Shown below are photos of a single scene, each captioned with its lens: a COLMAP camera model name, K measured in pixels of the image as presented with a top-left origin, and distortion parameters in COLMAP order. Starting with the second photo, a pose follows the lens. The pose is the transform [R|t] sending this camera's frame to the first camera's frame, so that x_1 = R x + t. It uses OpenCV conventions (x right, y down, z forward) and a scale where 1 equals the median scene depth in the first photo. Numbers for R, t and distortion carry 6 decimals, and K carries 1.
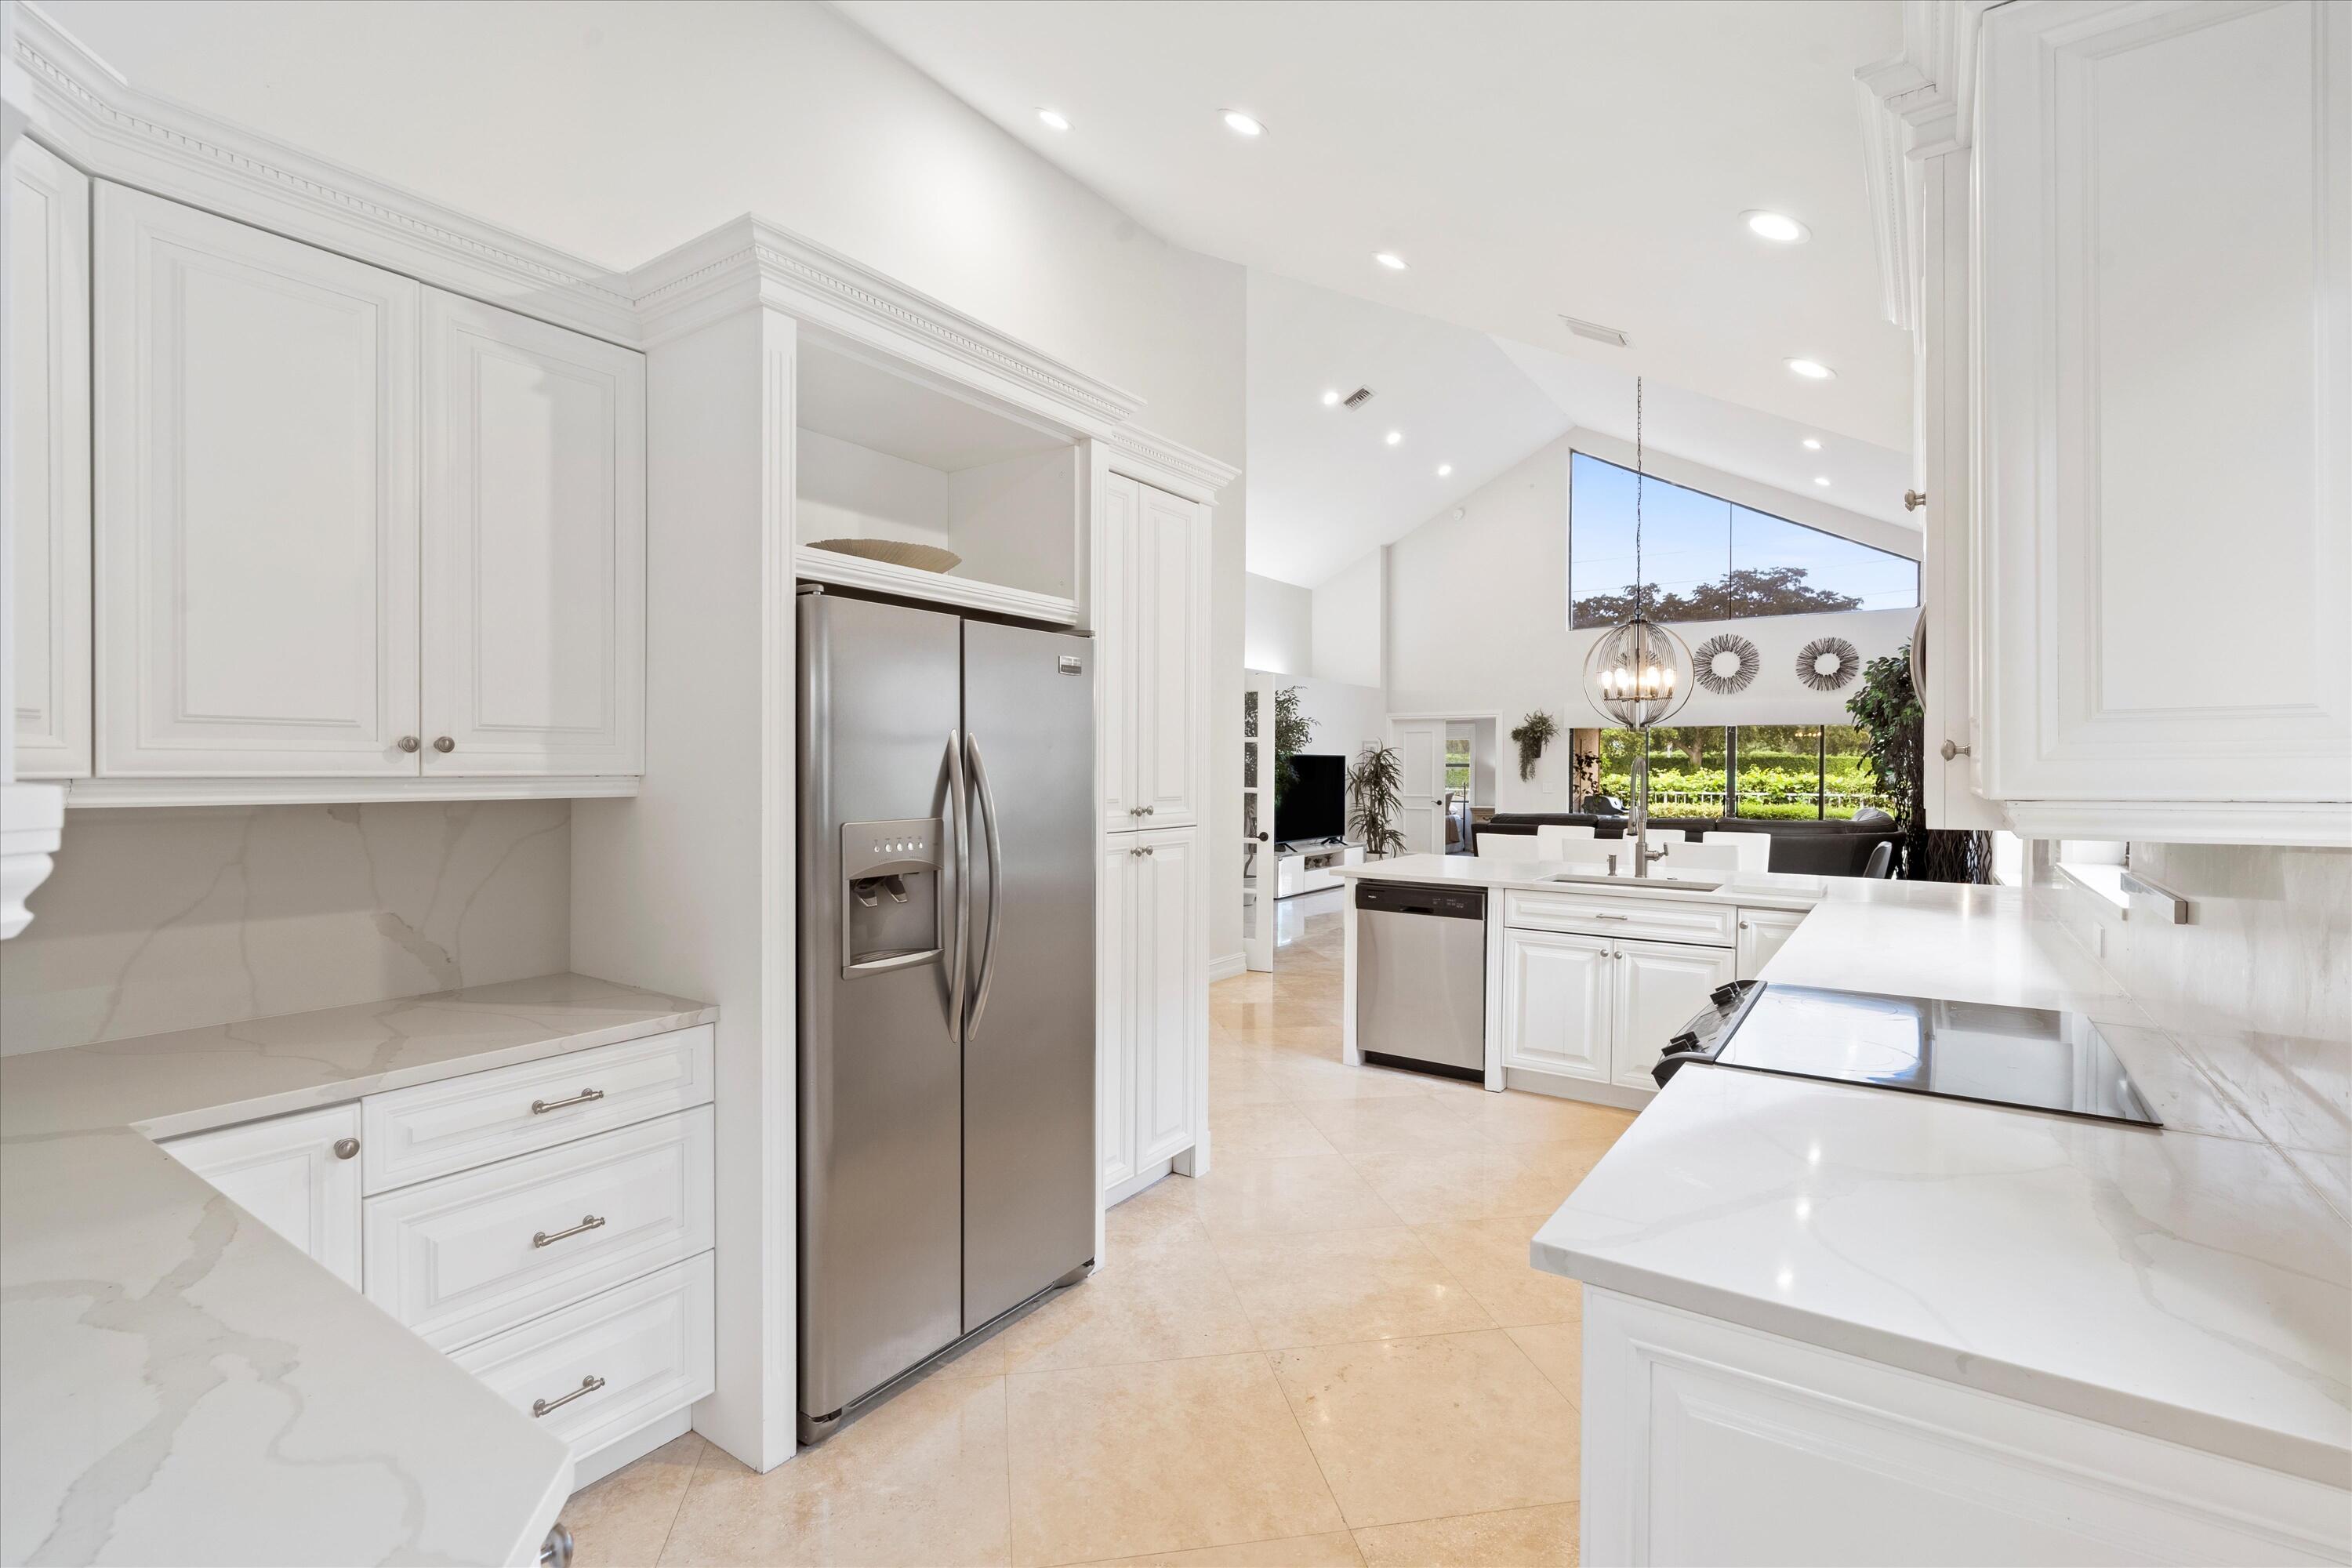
lens RADIAL K [[1061.2, 0, 1175.4], [0, 1061.2, 762.7], [0, 0, 1]] dist [-0.008478, 0.003621]
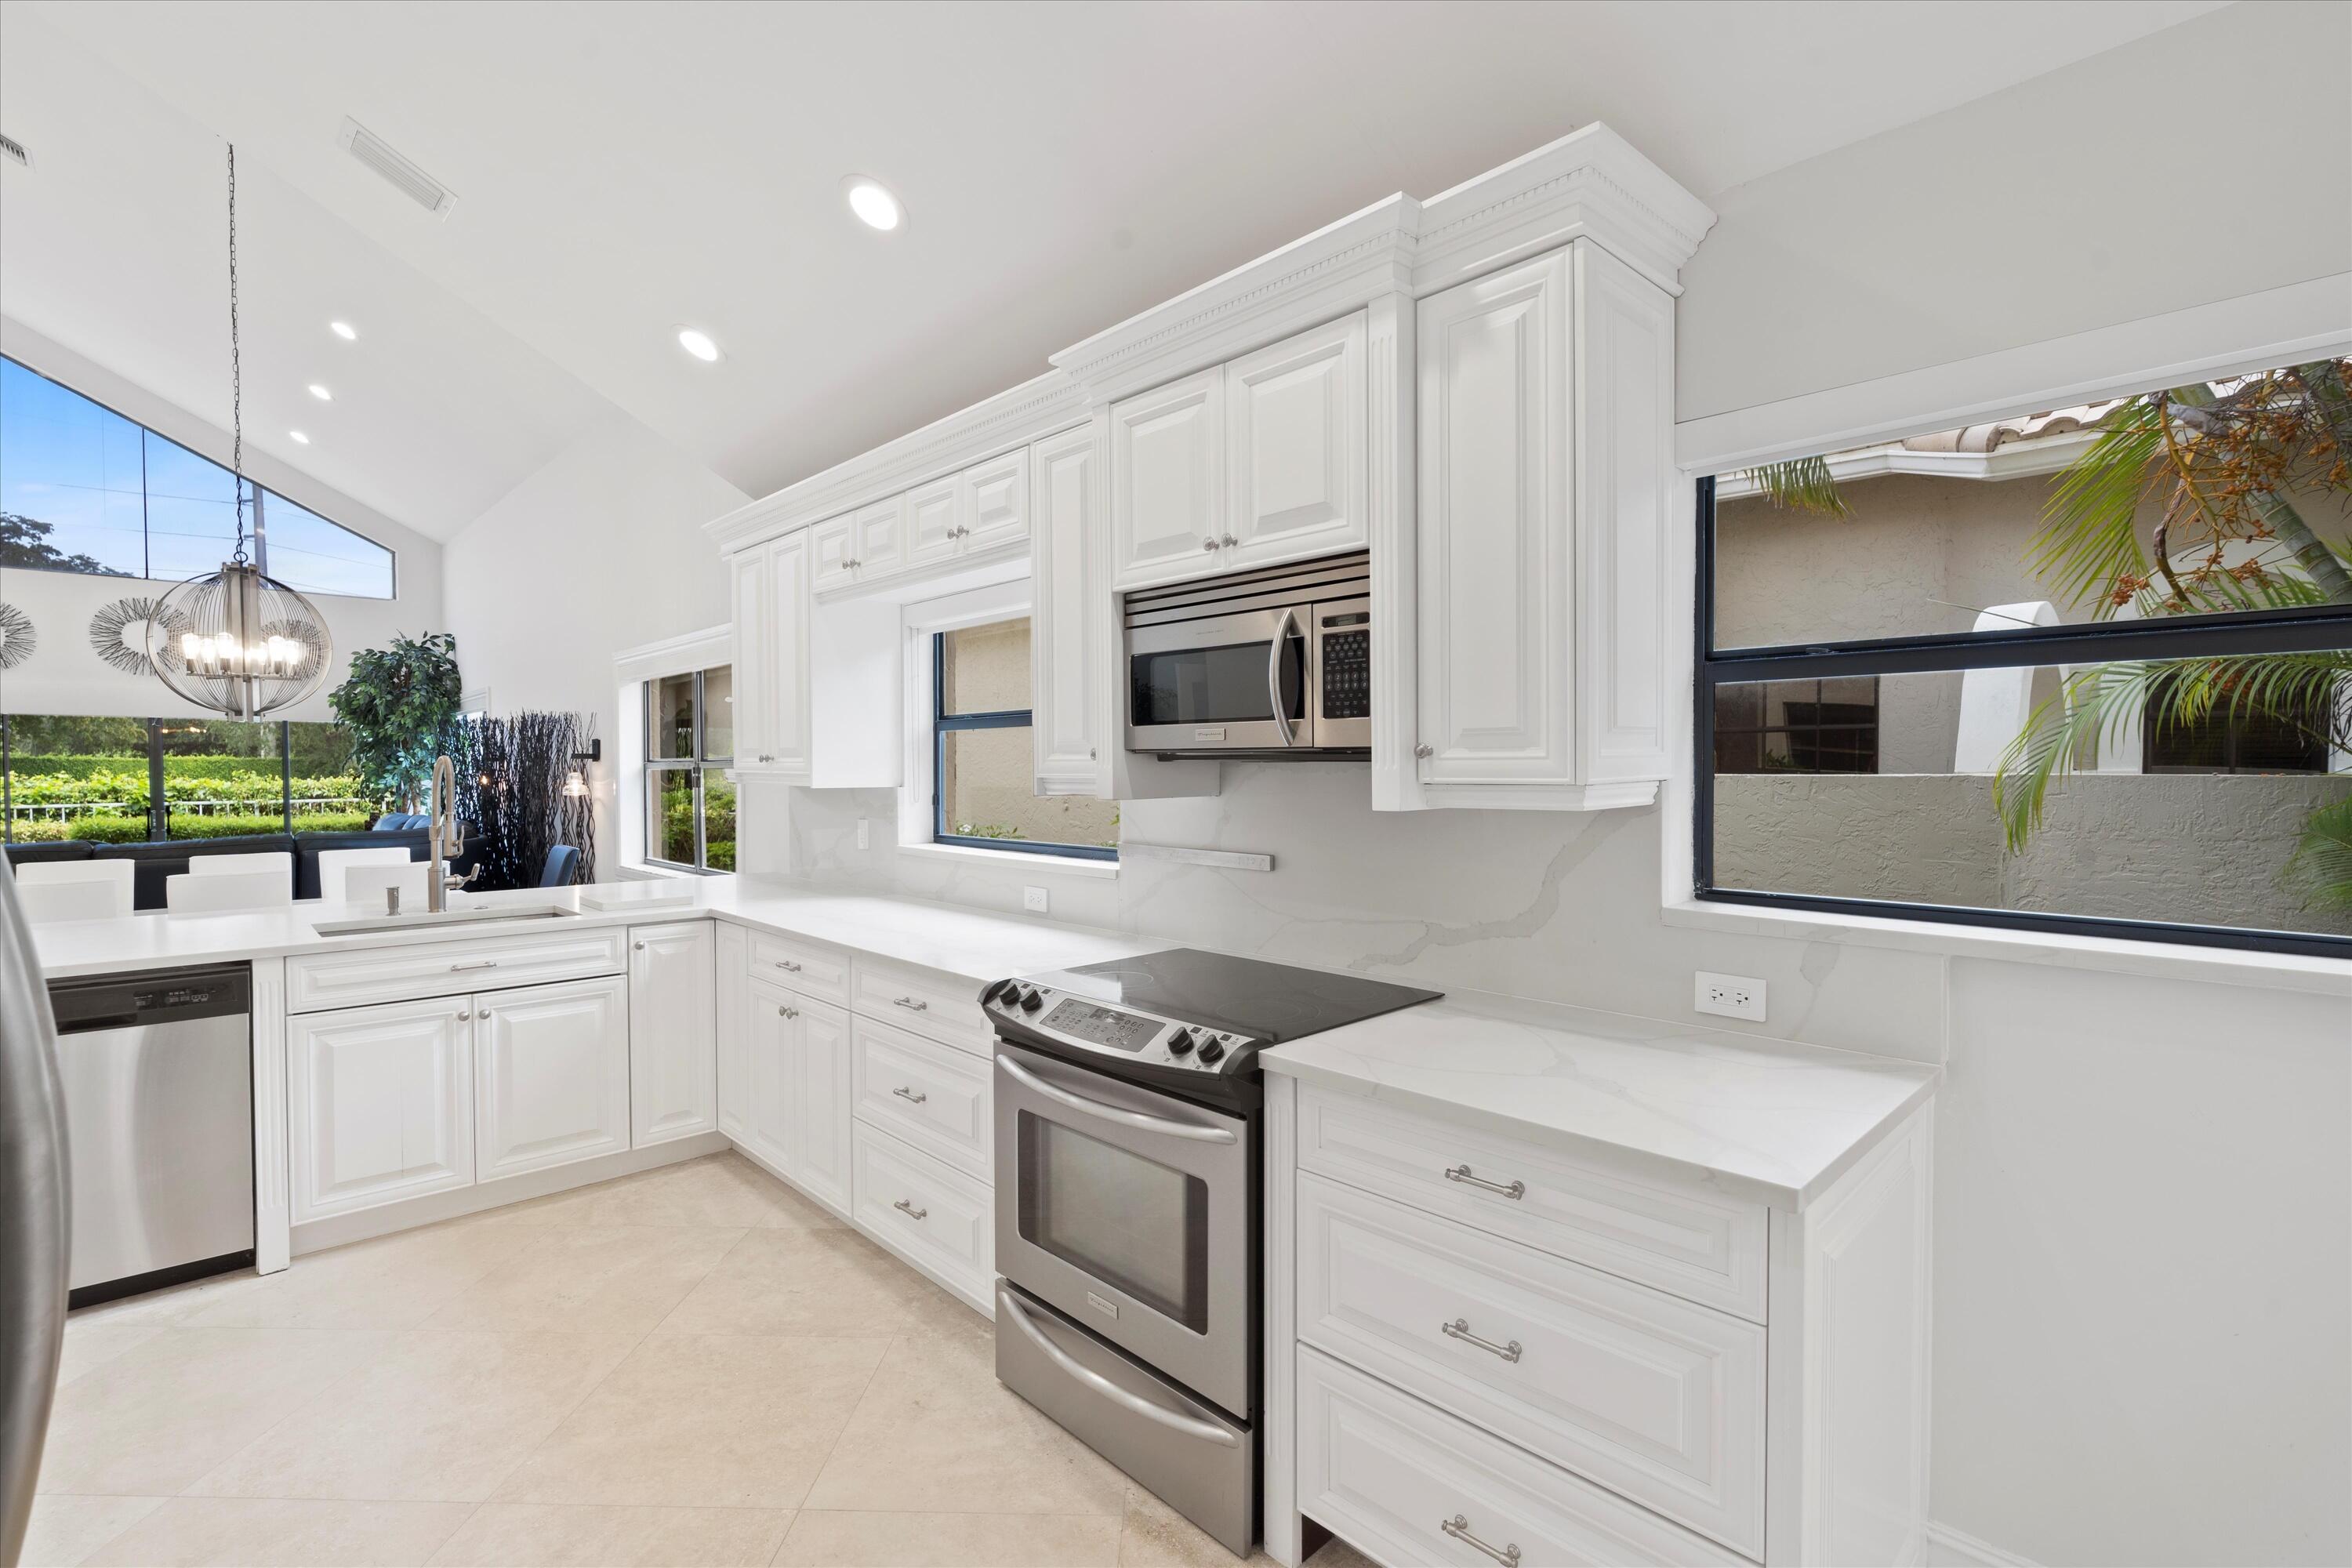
lens RADIAL K [[1061.2, 0, 1154.5], [0, 1061.2, 786.5], [0, 0, 1]] dist [-0.008478, 0.003621]
pose [[0.214011, -0.022972, 0.976561, -0.080708], [0.002656, 0.999733, 0.022935, 0.000104], [-0.976828, -0.002314, 0.214015, 0.130634]]
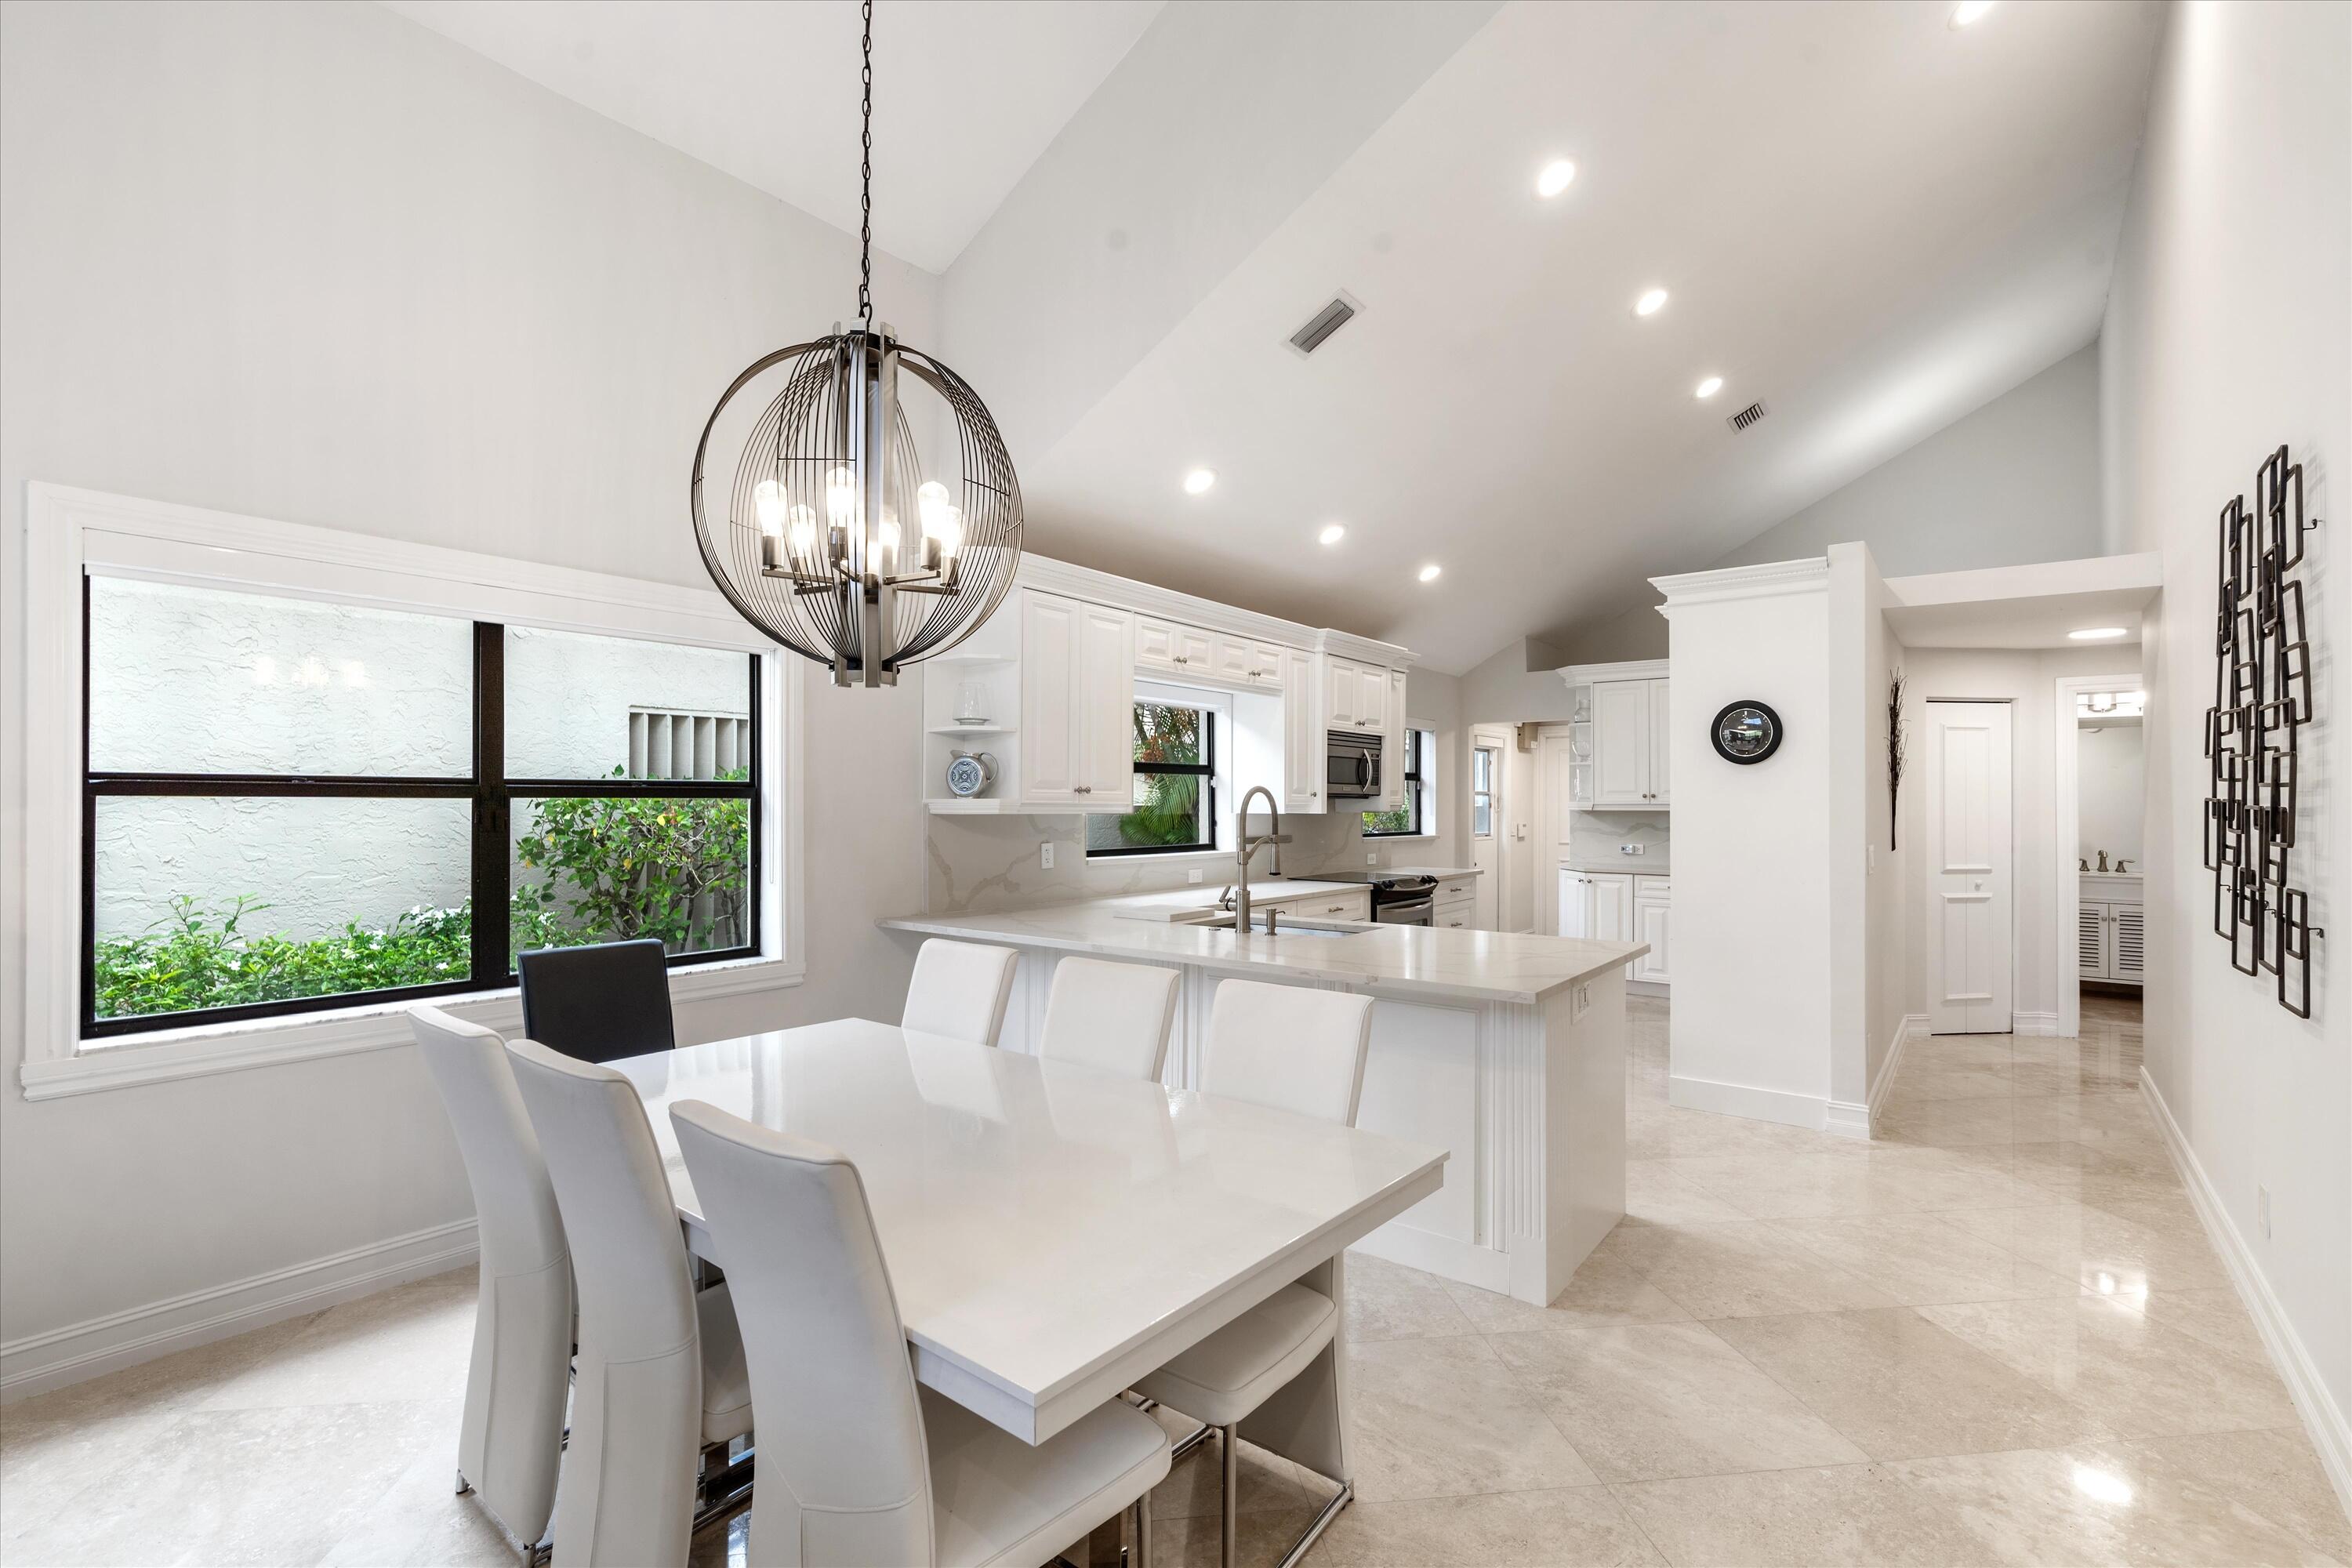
lens RADIAL K [[1061.2, 0, 1178.5], [0, 1061.2, 785.8], [0, 0, 1]] dist [-0.008478, 0.003621]
pose [[-0.997969, -0.005726, 0.063450, 0.185043], [-0.006778, 0.999843, -0.016378, 0.003268], [-0.063346, -0.016775, -0.997851, 0.758578]]
